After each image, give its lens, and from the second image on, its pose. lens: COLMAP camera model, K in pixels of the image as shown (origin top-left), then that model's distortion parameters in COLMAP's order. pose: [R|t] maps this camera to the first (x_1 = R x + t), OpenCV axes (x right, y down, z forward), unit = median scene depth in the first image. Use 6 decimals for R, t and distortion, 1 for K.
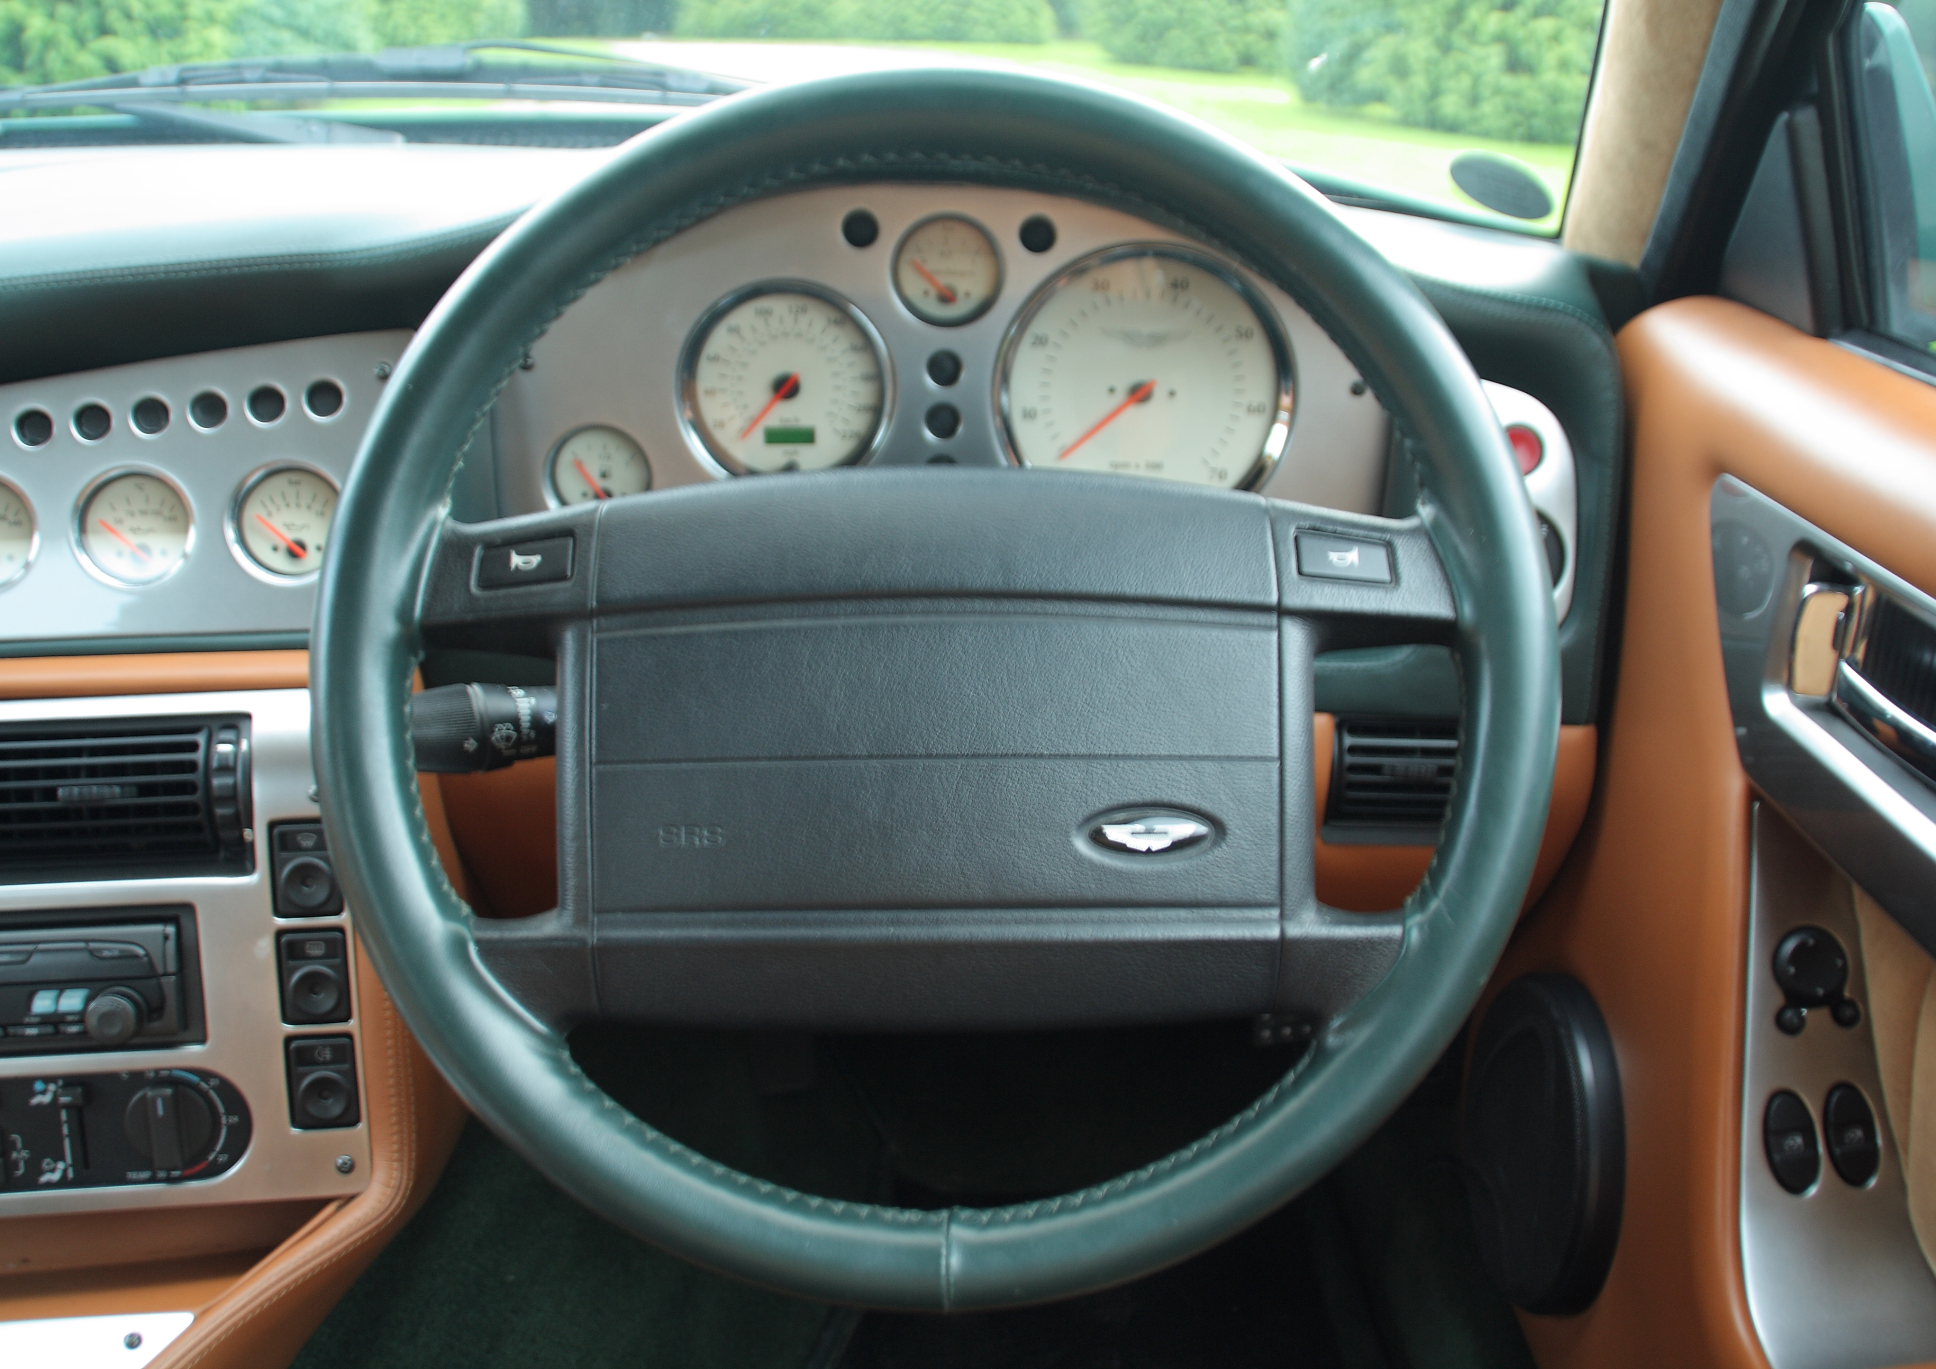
lens RADIAL K [[1735.4, 0, 968.0], [0, 1735.4, 684.5], [0, 0, 1]] dist [-0.150355, 0.074927]
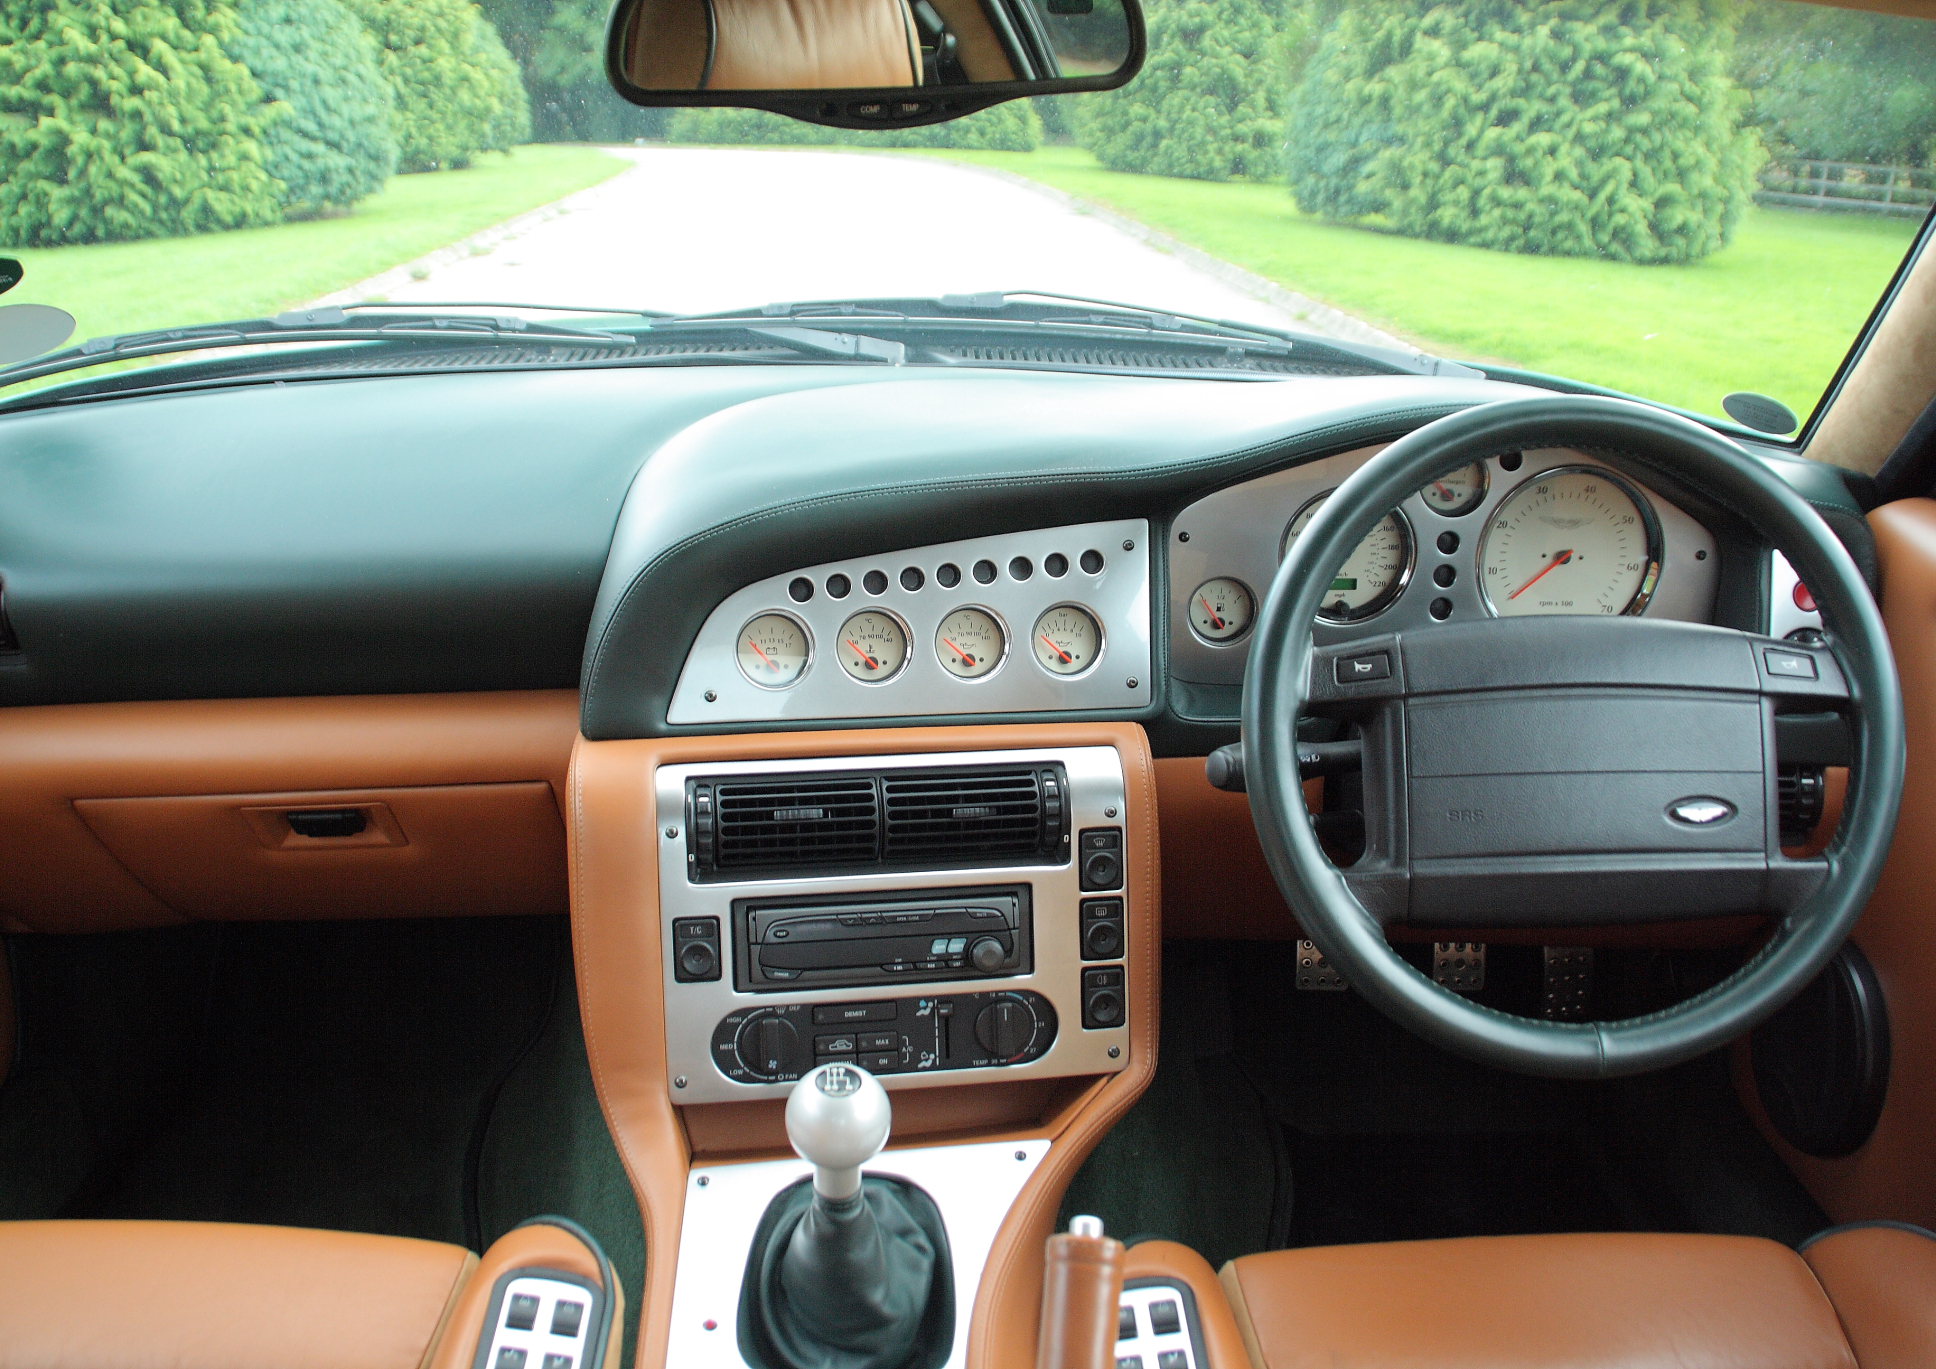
lens RADIAL K [[1735.4, 0, 968.0], [0, 1735.4, 684.5], [0, 0, 1]] dist [-0.150355, 0.074927]
pose [[0.999964, -0.003702, 0.007633, -0.528939], [0.004127, 0.998404, -0.056327, 0.036179], [-0.007412, 0.056357, 0.998383, -0.623205]]
